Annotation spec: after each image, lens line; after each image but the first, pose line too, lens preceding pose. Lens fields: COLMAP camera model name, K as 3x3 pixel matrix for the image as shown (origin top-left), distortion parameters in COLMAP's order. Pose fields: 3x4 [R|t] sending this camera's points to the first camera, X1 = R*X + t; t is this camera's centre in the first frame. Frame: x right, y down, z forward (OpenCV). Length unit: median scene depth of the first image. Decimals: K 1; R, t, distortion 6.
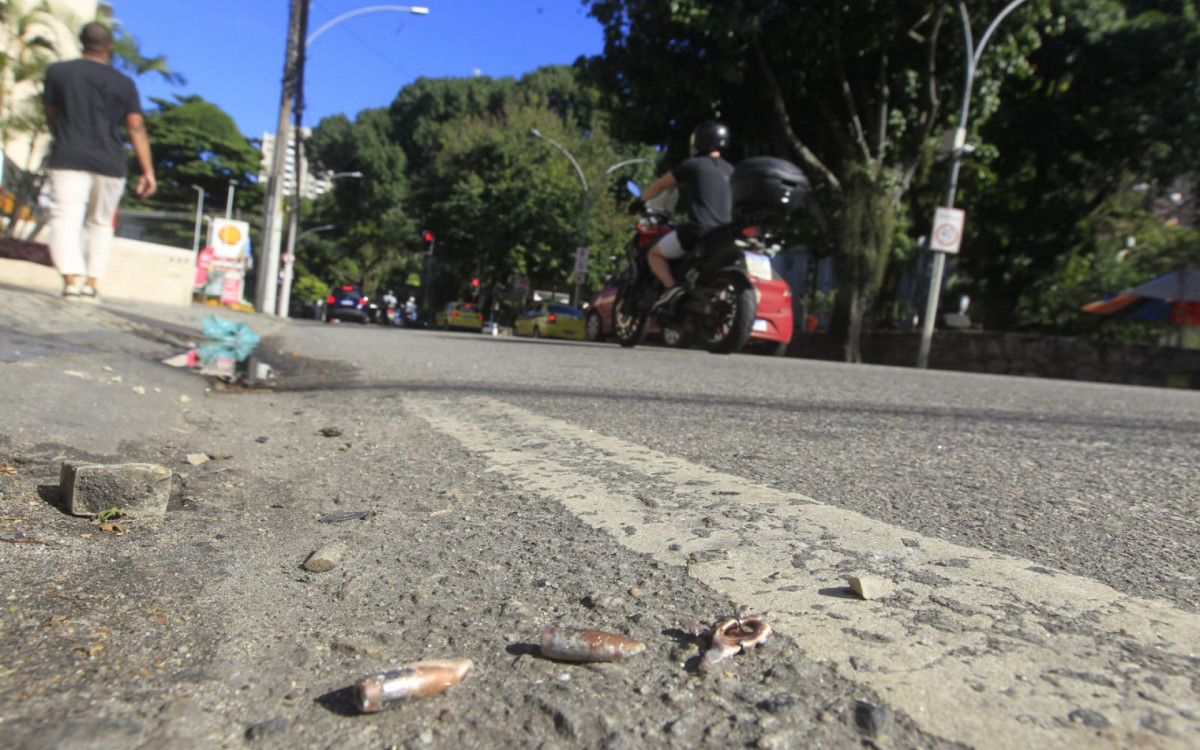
lens RADIAL K [[697.1, 0, 600.0], [0, 697.1, 375.0], [0, 0, 1]] dist [-0.068402, 0.024233]
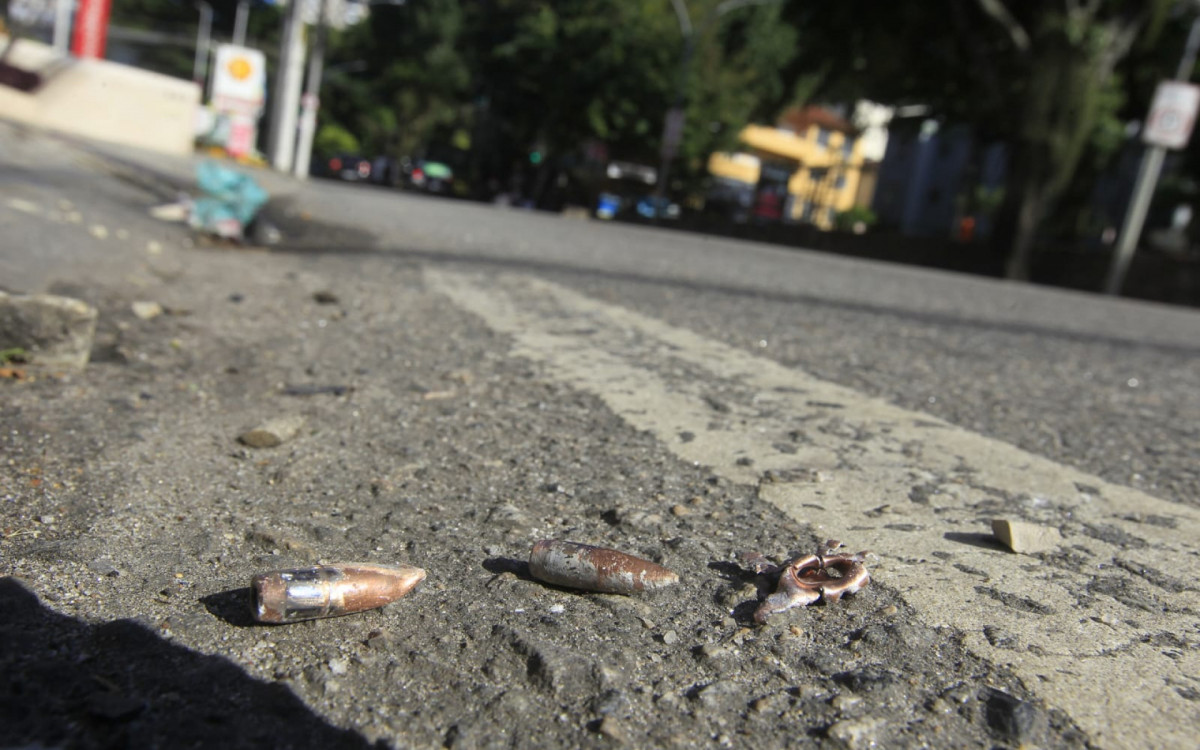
lens RADIAL K [[866.2, 0, 600.8], [0, 866.2, 378.8], [0, 0, 1]] dist [-0.066573, 0.045750]
pose [[0.992409, 0.085500, -0.088400, 0.035399], [-0.074380, 0.989710, 0.122237, 0.073885], [0.097941, -0.114734, 0.988556, 0.127187]]
